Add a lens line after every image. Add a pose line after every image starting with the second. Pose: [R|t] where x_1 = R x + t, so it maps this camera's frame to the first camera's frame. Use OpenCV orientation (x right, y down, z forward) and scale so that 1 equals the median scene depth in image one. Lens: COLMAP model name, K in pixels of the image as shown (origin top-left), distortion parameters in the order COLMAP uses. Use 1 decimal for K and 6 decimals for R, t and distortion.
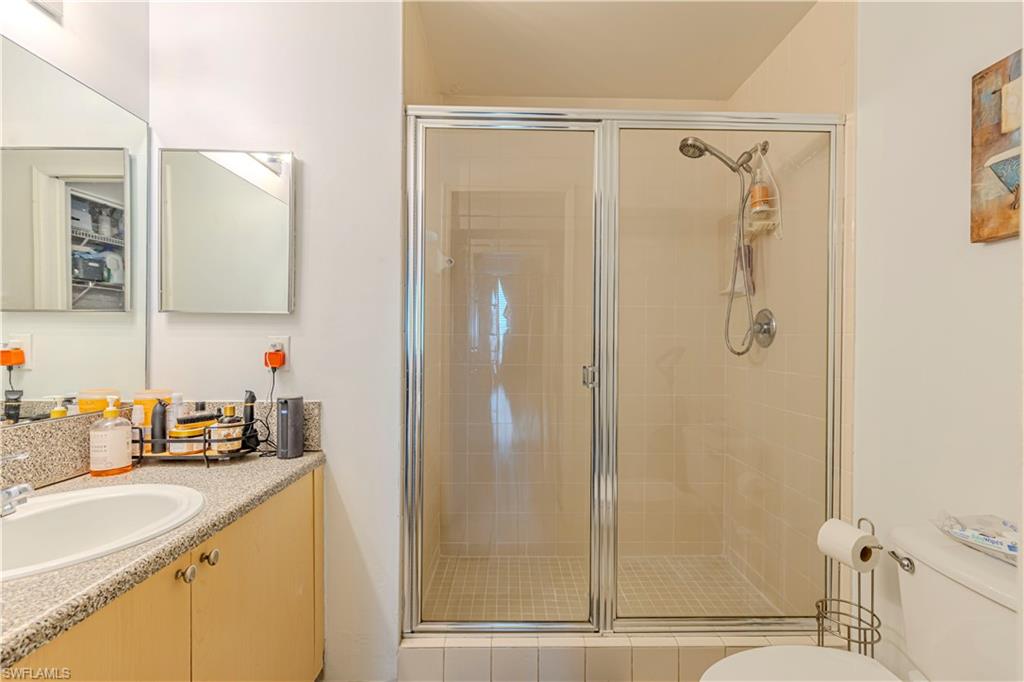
lens RADIAL K [[457.5, 0, 516.1], [0, 457.5, 341.1], [0, 0, 1]] dist [0.007171, -0.000445]
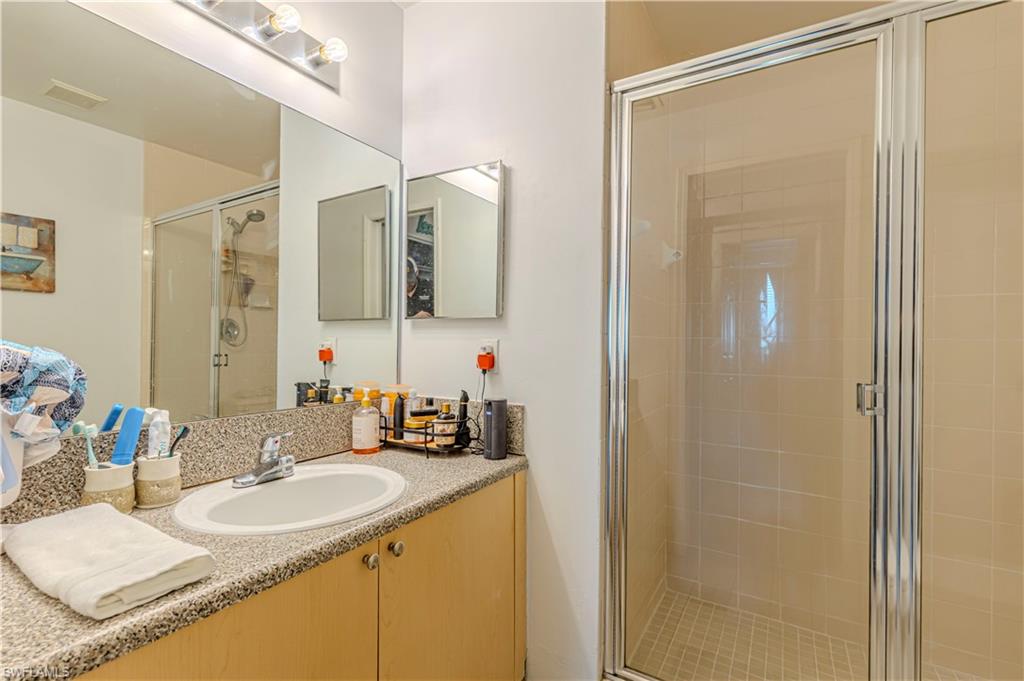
lens RADIAL K [[457.5, 0, 516.1], [0, 457.5, 340.6], [0, 0, 1]] dist [0.007171, -0.000445]
pose [[0.853021, 0.002347, -0.521872, 0.082467], [-0.006966, 0.999952, -0.006889, -0.001595], [0.521831, 0.009511, 0.852996, 0.162279]]
